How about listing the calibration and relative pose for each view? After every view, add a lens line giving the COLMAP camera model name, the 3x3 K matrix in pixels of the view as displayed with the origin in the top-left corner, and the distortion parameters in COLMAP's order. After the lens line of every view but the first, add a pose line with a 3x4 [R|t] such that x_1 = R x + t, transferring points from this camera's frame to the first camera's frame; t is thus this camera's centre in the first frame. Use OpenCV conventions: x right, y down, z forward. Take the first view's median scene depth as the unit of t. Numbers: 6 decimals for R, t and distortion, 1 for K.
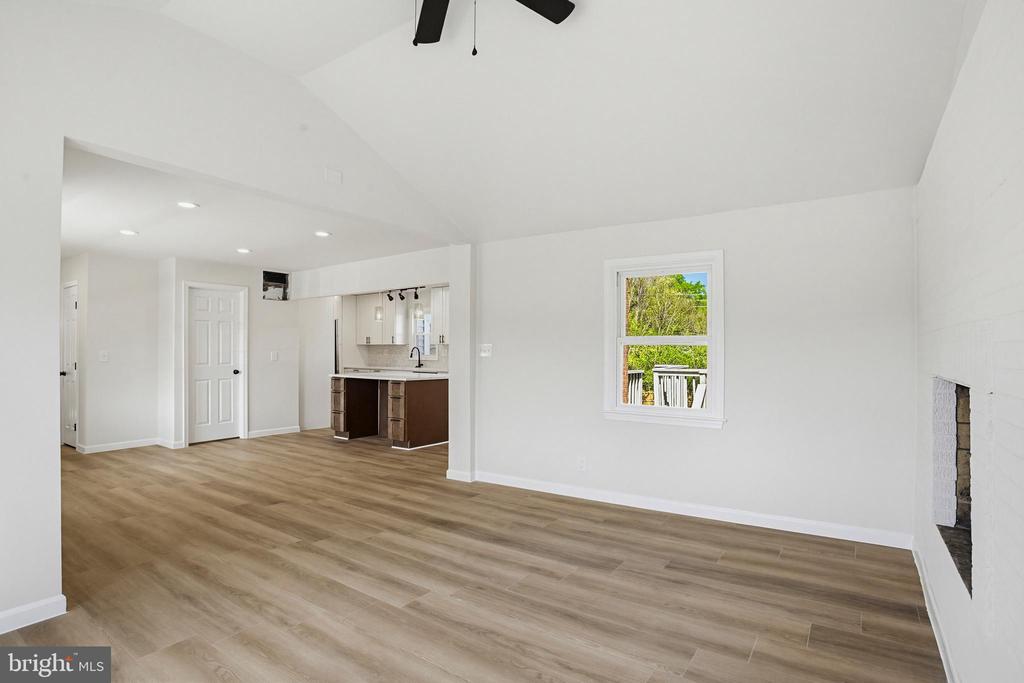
lens RADIAL K [[513.6, 0, 507.5], [0, 513.6, 352.1], [0, 0, 1]] dist [-0.022927, 0.000617]
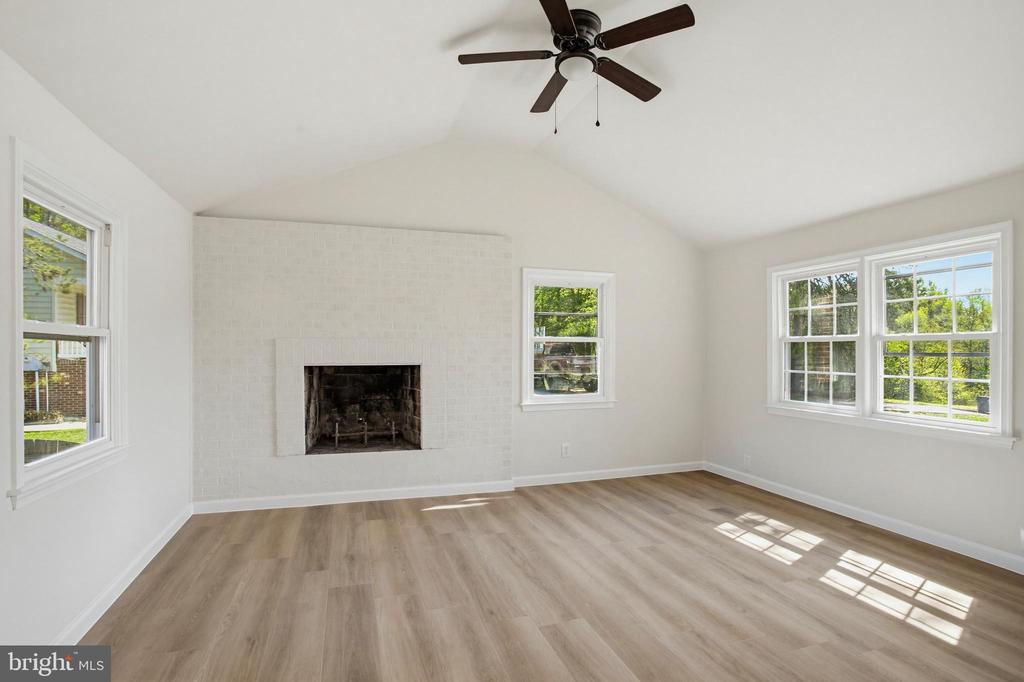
lens RADIAL K [[513.6, 0, 507.5], [0, 513.6, 351.6], [0, 0, 1]] dist [-0.022927, 0.000617]
pose [[-0.802767, 0.001500, 0.596291, -0.662765], [-0.000229, 0.999996, -0.002823, -0.004313], [-0.596292, -0.002403, -0.802764, 1.828985]]
